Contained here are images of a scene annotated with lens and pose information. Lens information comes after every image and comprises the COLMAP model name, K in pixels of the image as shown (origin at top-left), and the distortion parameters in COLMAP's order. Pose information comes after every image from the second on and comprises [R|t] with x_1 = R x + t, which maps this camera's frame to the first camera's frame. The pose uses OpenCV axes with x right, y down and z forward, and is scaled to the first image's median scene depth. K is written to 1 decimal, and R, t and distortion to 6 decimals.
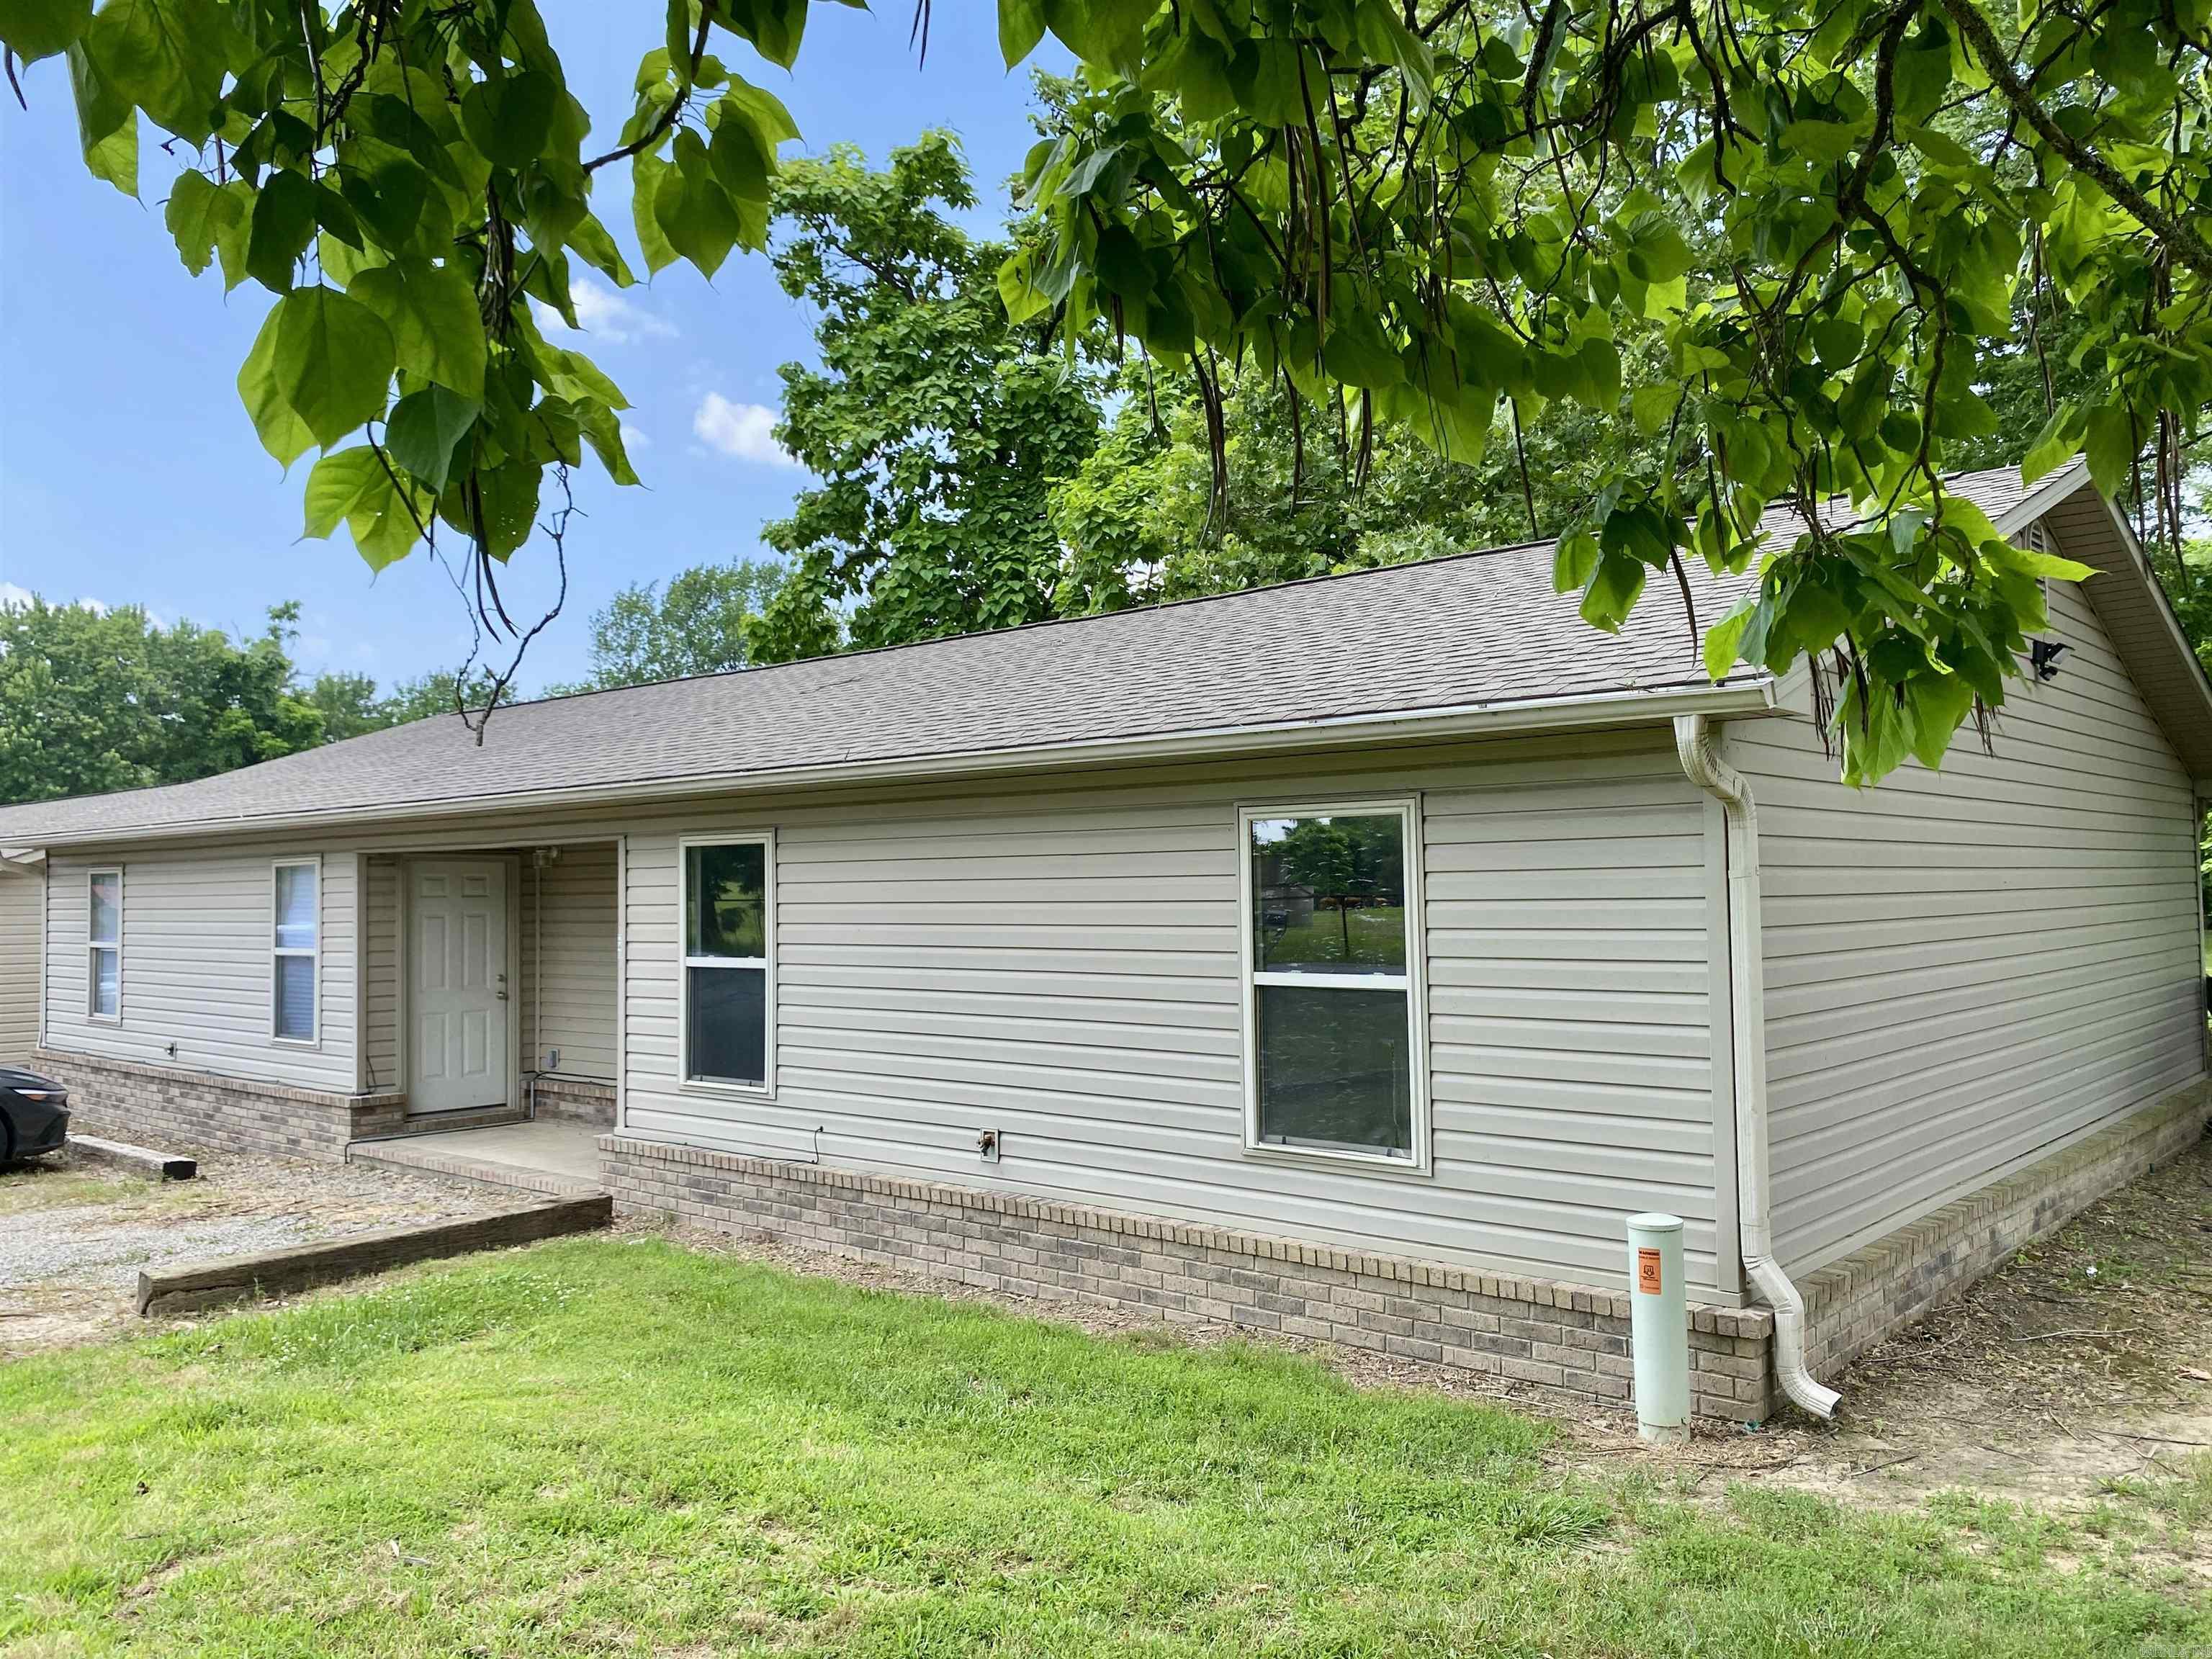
lens RADIAL K [[1686.5, 0, 1106.0], [0, 1686.5, 829.5], [0, 0, 1]] dist [0.001065, -0.002446]
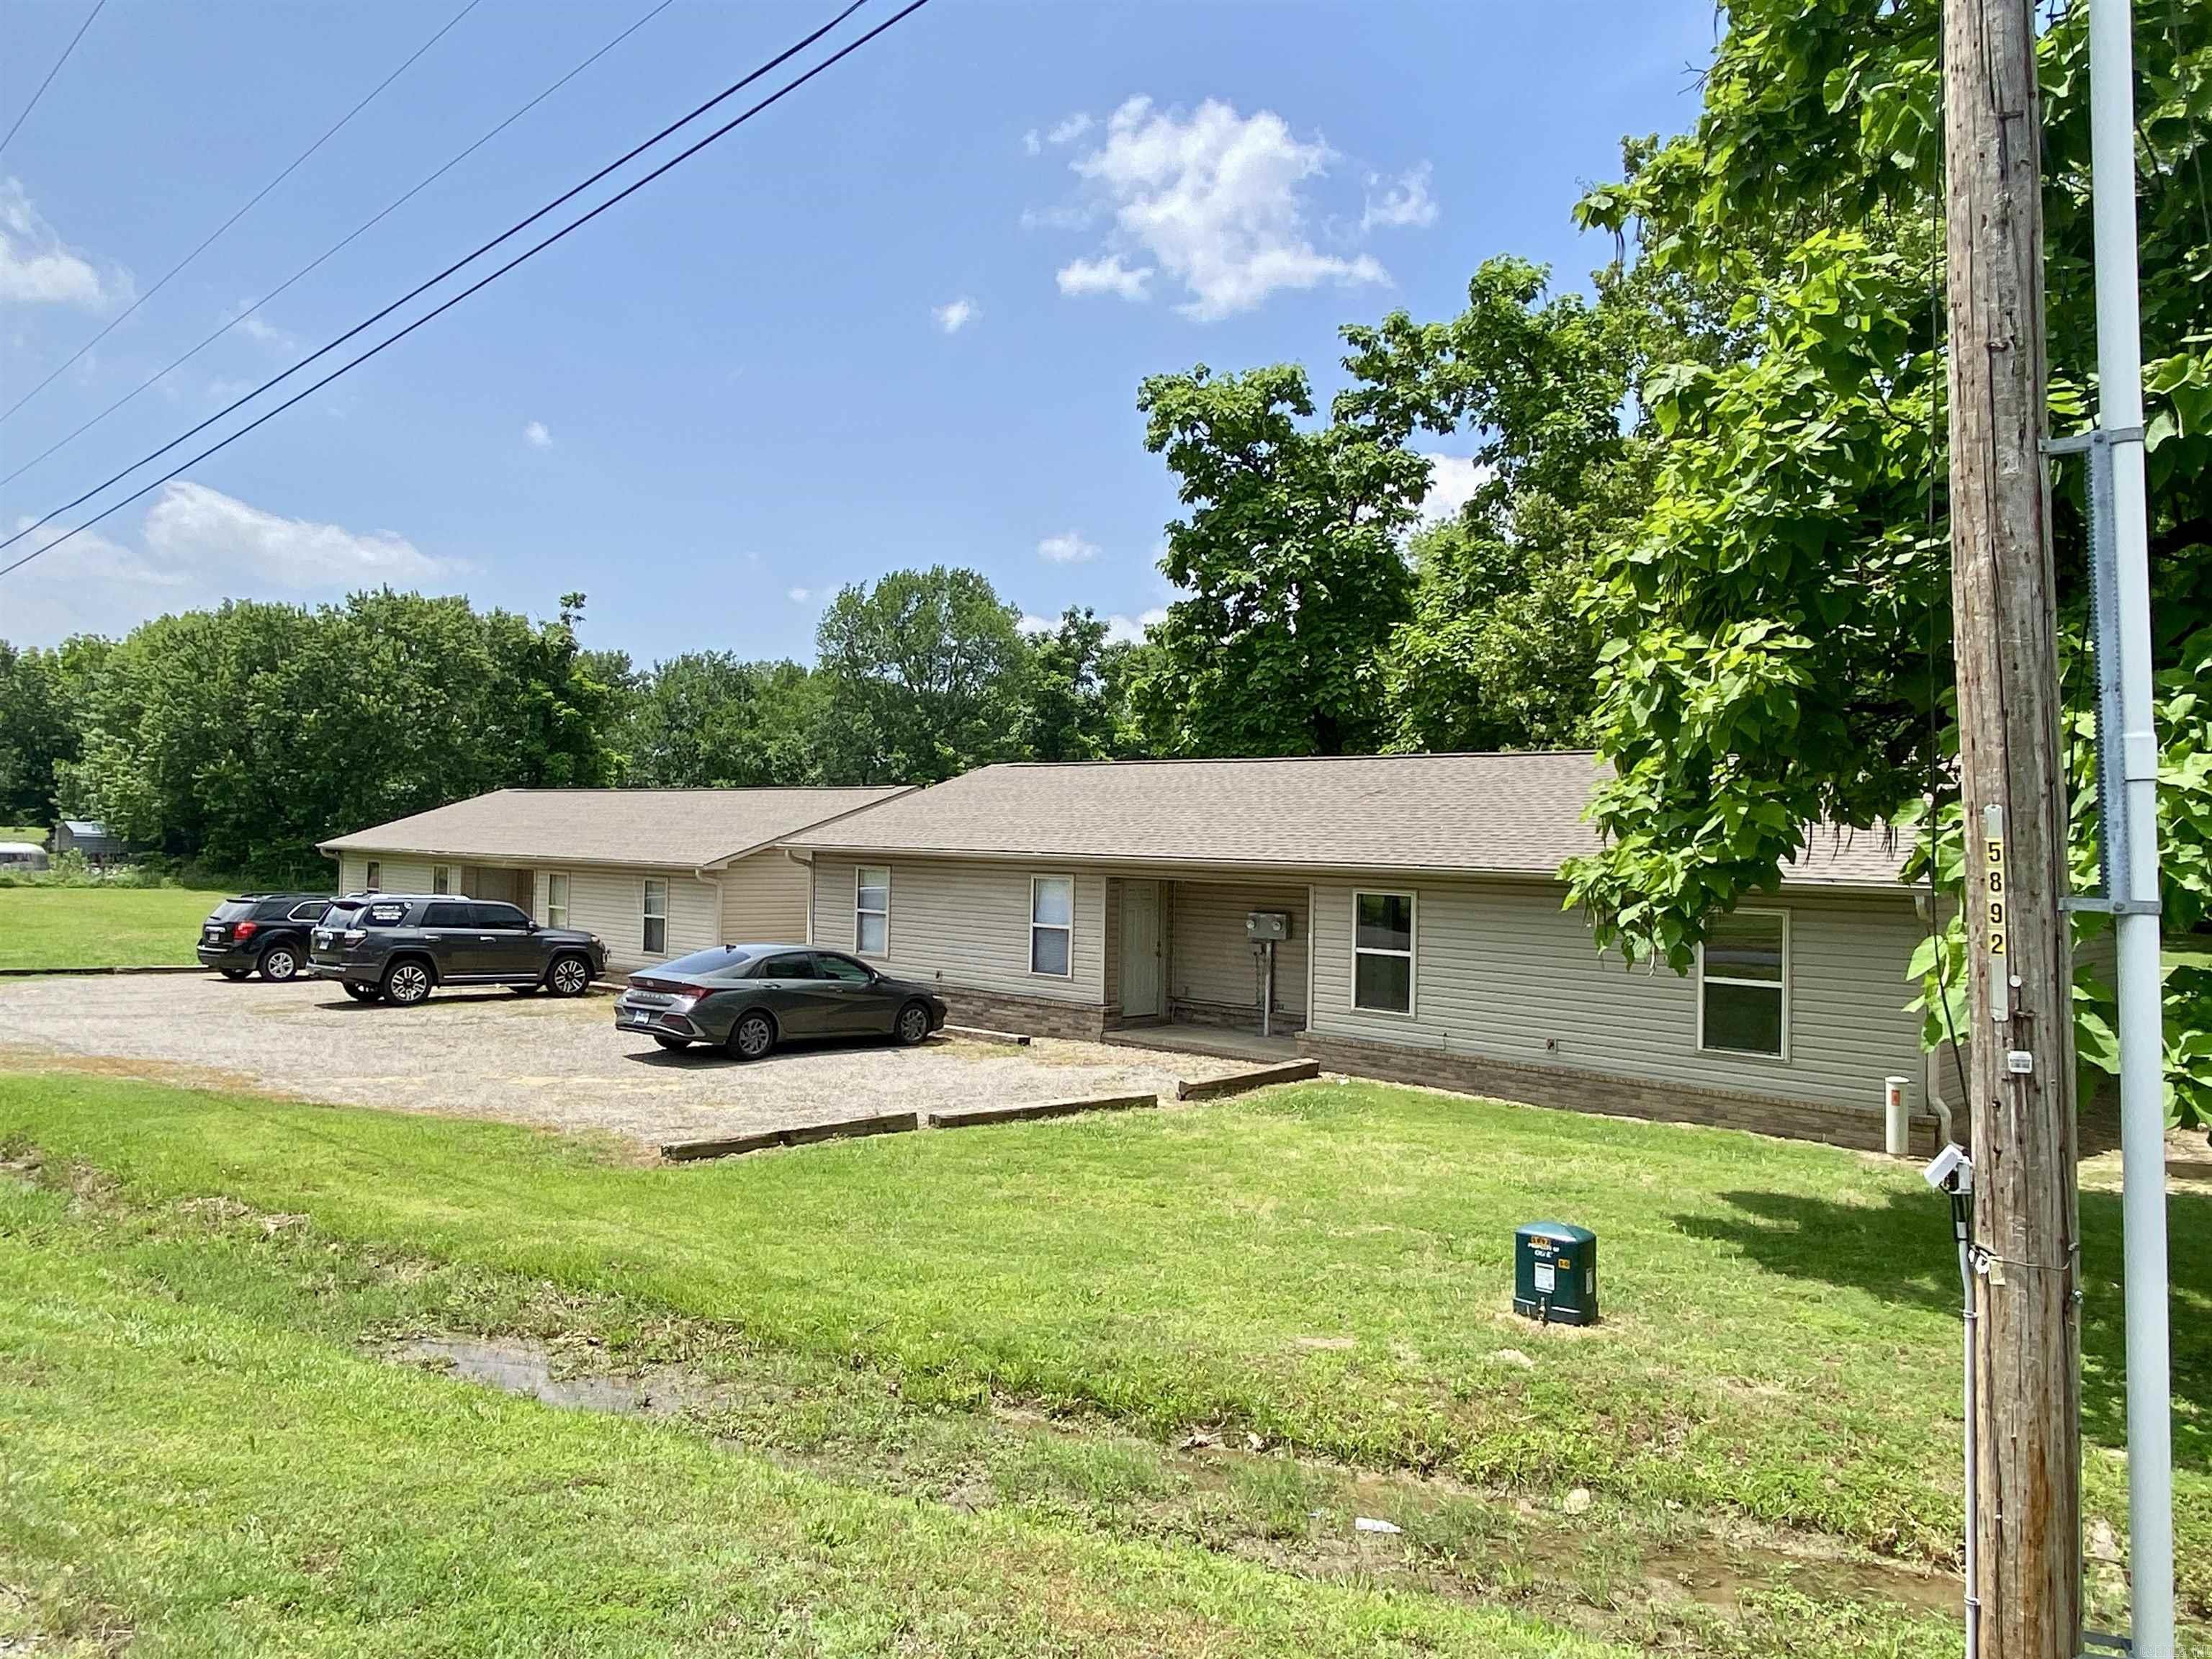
lens RADIAL K [[1488.7, 0, 1106.0], [0, 1488.7, 829.5], [0, 0, 1]] dist [0.086841, -0.149835]
pose [[0.998240, 0.033759, -0.048750, -0.348436], [-0.032278, 0.999002, 0.030858, -0.085352], [0.049743, -0.029230, 0.998334, -0.611462]]
